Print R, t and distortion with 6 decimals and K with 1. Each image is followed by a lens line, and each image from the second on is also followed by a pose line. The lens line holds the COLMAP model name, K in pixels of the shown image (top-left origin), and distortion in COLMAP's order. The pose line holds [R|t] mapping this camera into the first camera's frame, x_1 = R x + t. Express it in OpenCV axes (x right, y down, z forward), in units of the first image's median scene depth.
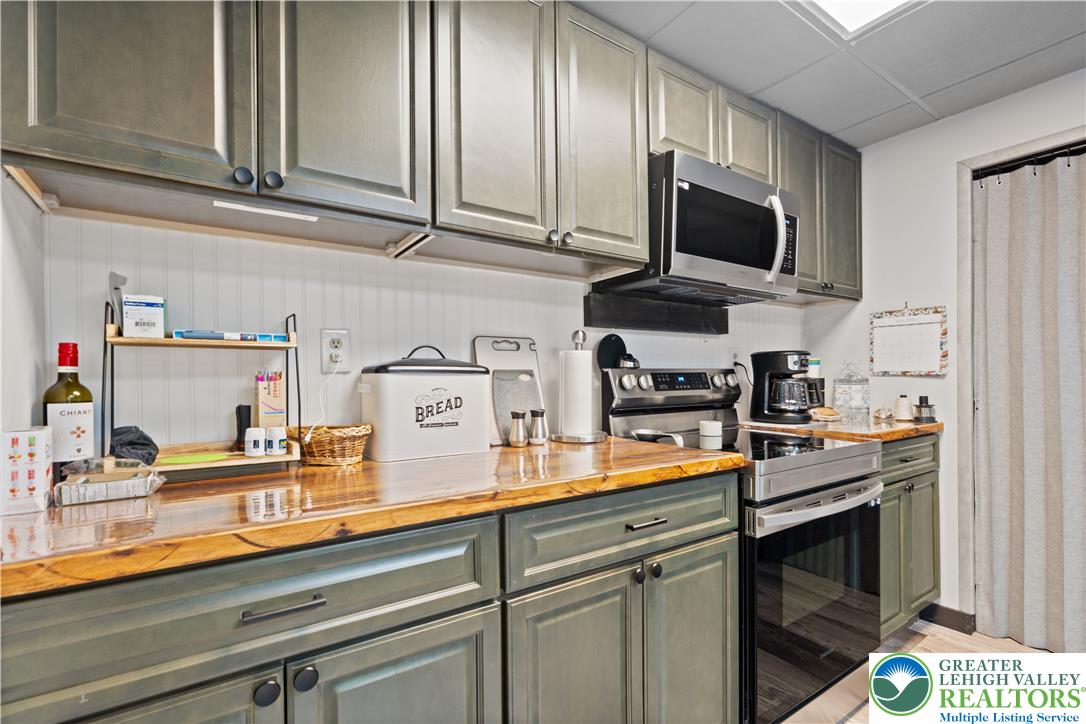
lens RADIAL K [[500.5, 0, 534.7], [0, 500.5, 375.8], [0, 0, 1]] dist [-0.002462, 0.002919]
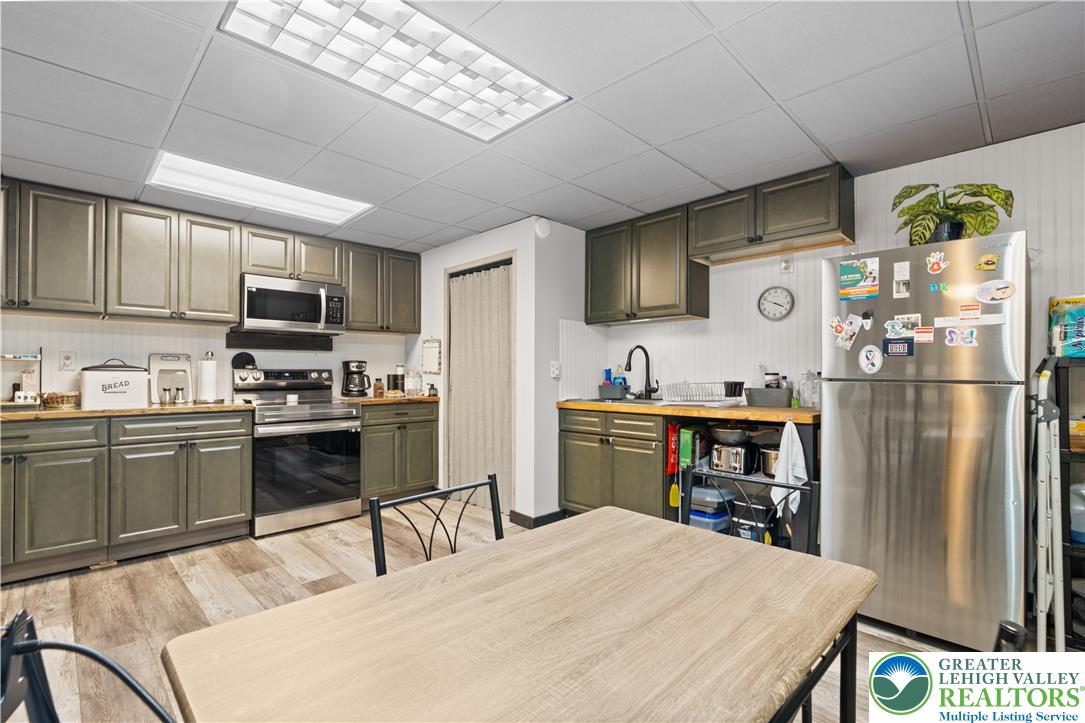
lens RADIAL K [[500.0, 0, 533.3], [0, 500.0, 368.1], [0, 0, 1]] dist [-0.002462, 0.002919]
pose [[0.985778, 0.007061, 0.167902, 1.386868], [-0.005301, 0.999926, -0.010926, -0.003372], [-0.167967, 0.009880, 0.985743, -1.711664]]
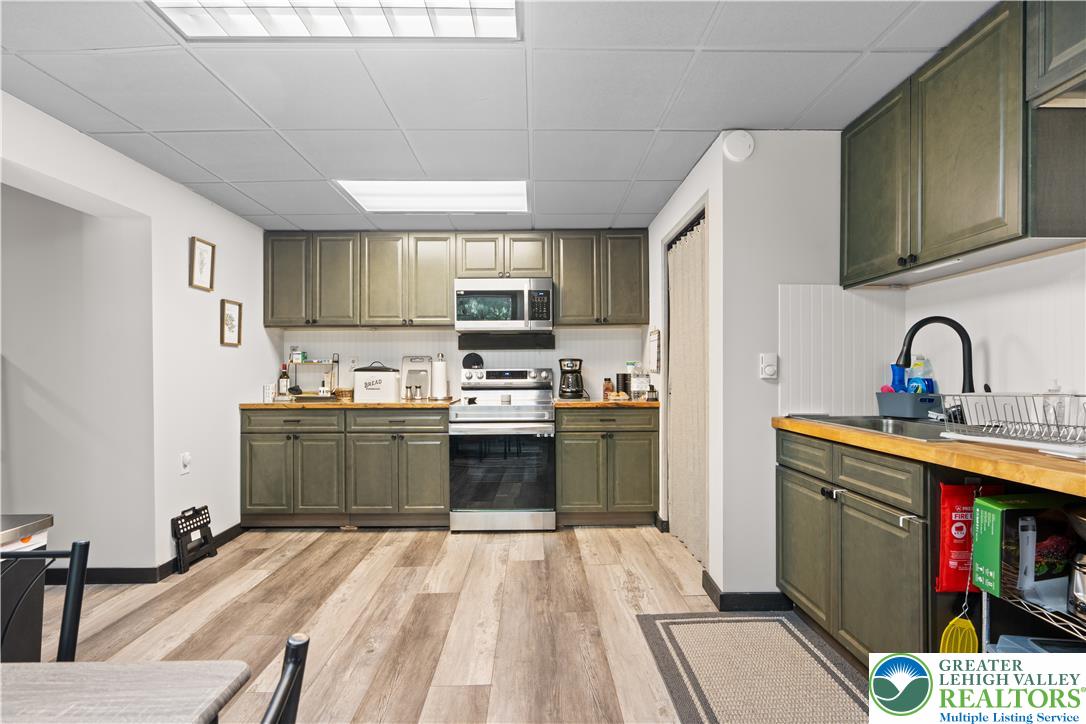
lens RADIAL K [[500.5, 0, 539.4], [0, 500.5, 369.7], [0, 0, 1]] dist [-0.002462, 0.002919]
pose [[0.824909, -0.001049, -0.565265, 2.295947], [-0.000063, 0.999998, -0.001947, -0.009680], [0.565266, 0.001642, 0.824907, -0.888297]]
